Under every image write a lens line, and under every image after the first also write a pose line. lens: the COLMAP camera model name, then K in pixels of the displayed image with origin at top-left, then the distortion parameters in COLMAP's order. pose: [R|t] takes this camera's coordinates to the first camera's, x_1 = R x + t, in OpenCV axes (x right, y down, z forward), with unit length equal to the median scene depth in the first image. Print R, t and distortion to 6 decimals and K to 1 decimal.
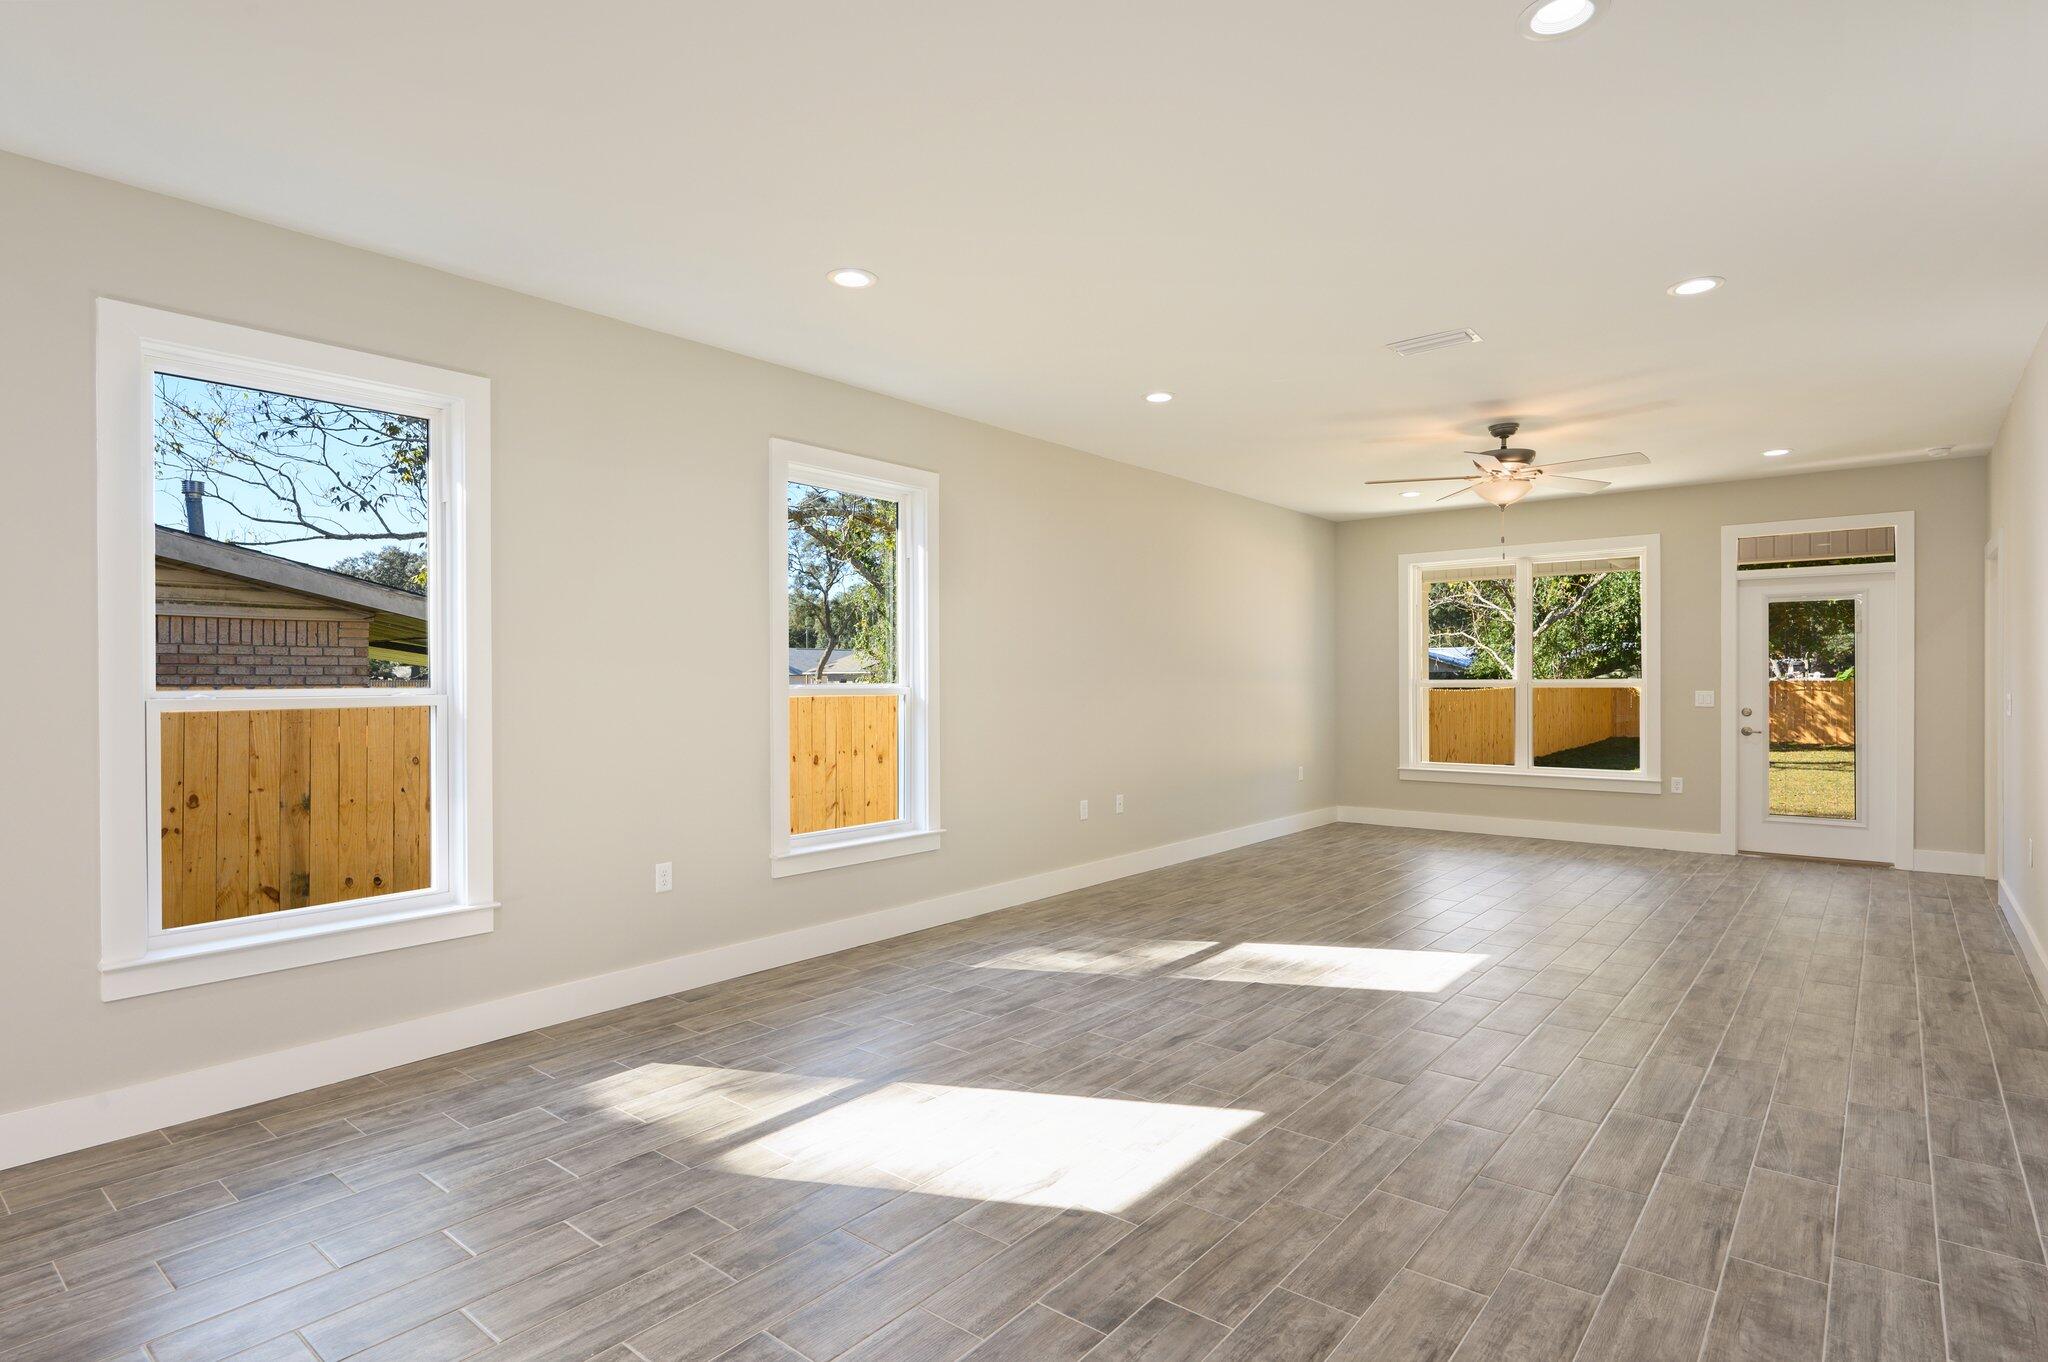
lens RADIAL K [[1070.1, 0, 1024.0], [0, 1070.1, 681.0], [0, 0, 1]] dist [-0.002872, -0.000651]
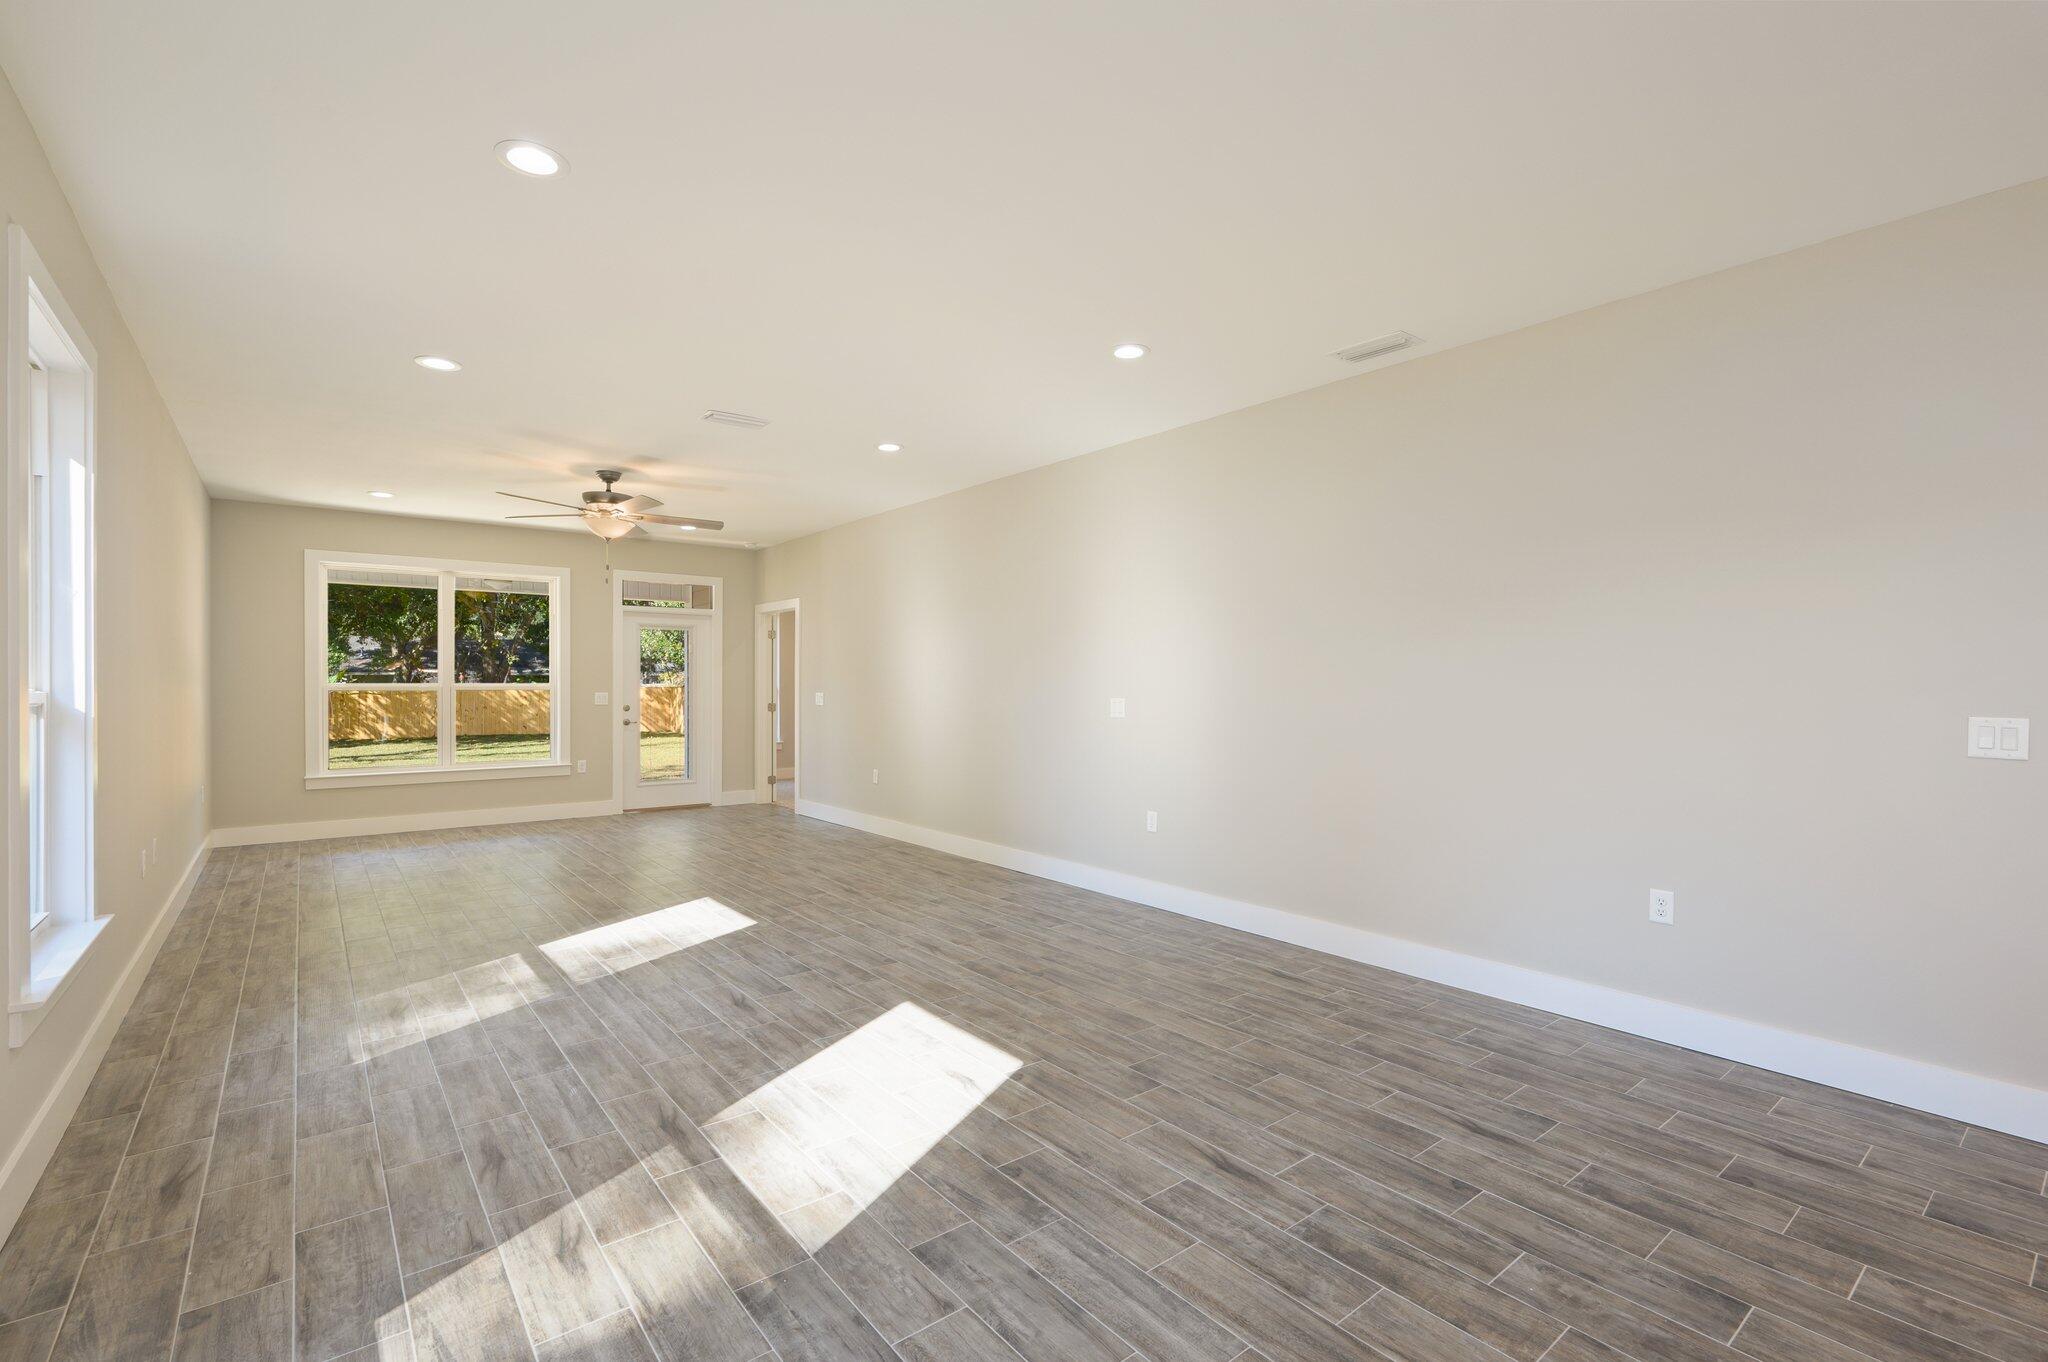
lens RADIAL K [[926.2, 0, 1036.8], [0, 926.2, 680.8], [0, 0, 1]] dist [-0.001064, -0.000241]
pose [[0.185277, 0.006360, 0.982666, -0.639118], [-0.001079, 0.999980, -0.006268, 0.002604], [-0.982686, 0.000101, 0.185280, 0.439940]]
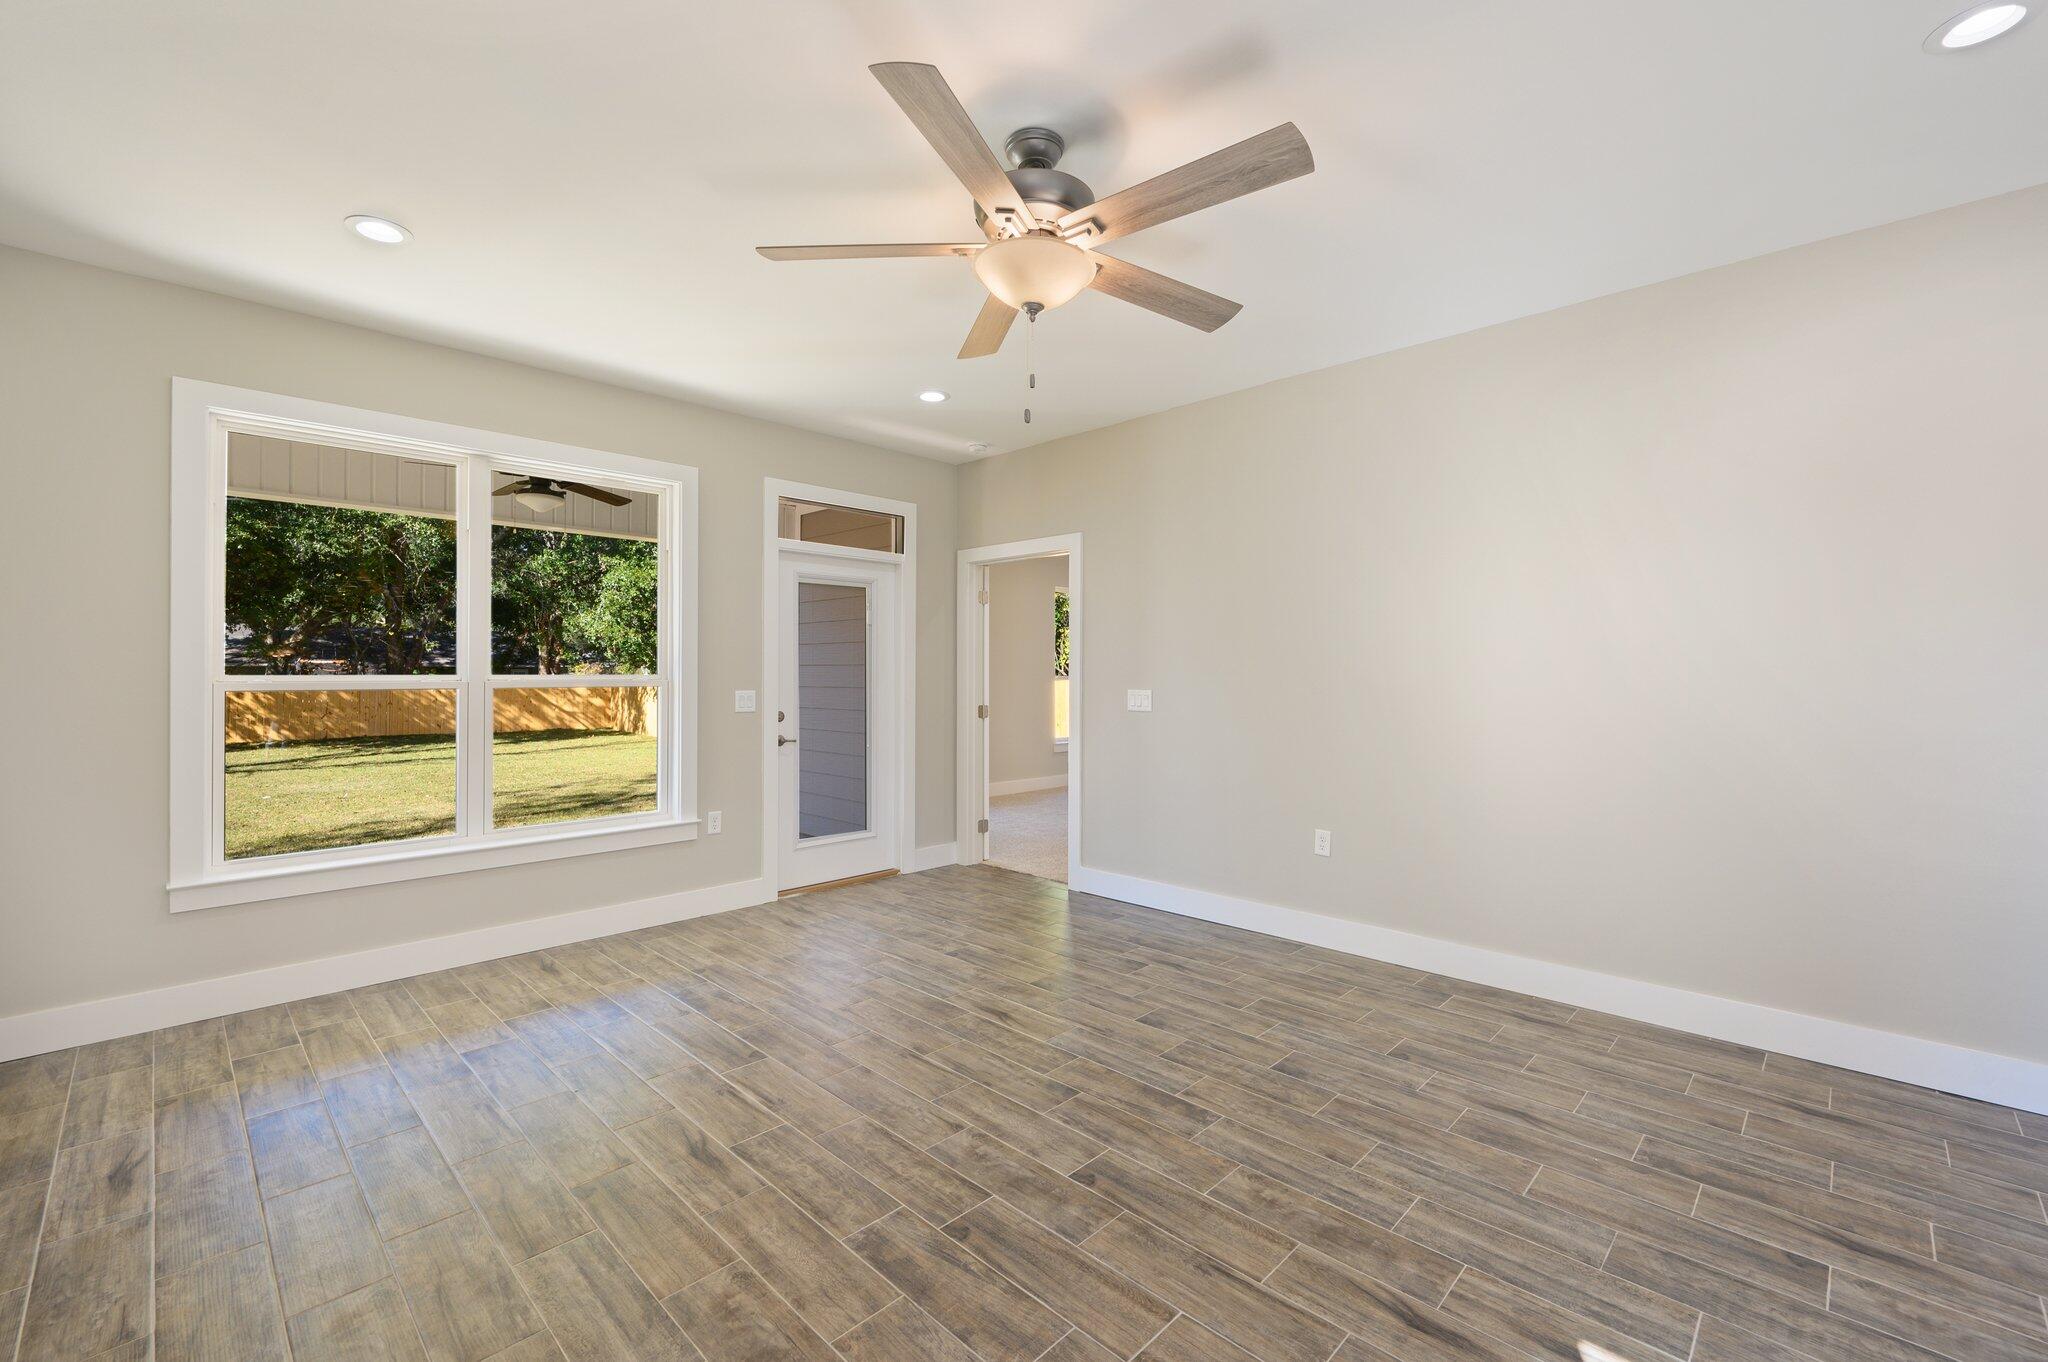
lens RADIAL K [[860.0, 0, 1024.0], [0, 860.0, 681.0], [0, 0, 1]] dist [-0.001447, -0.000557]
pose [[0.064481, -0.004733, 0.997908, 0.085964], [0.002951, 0.999985, 0.004552, 0.000594], [-0.997915, 0.002652, 0.064494, 1.281130]]
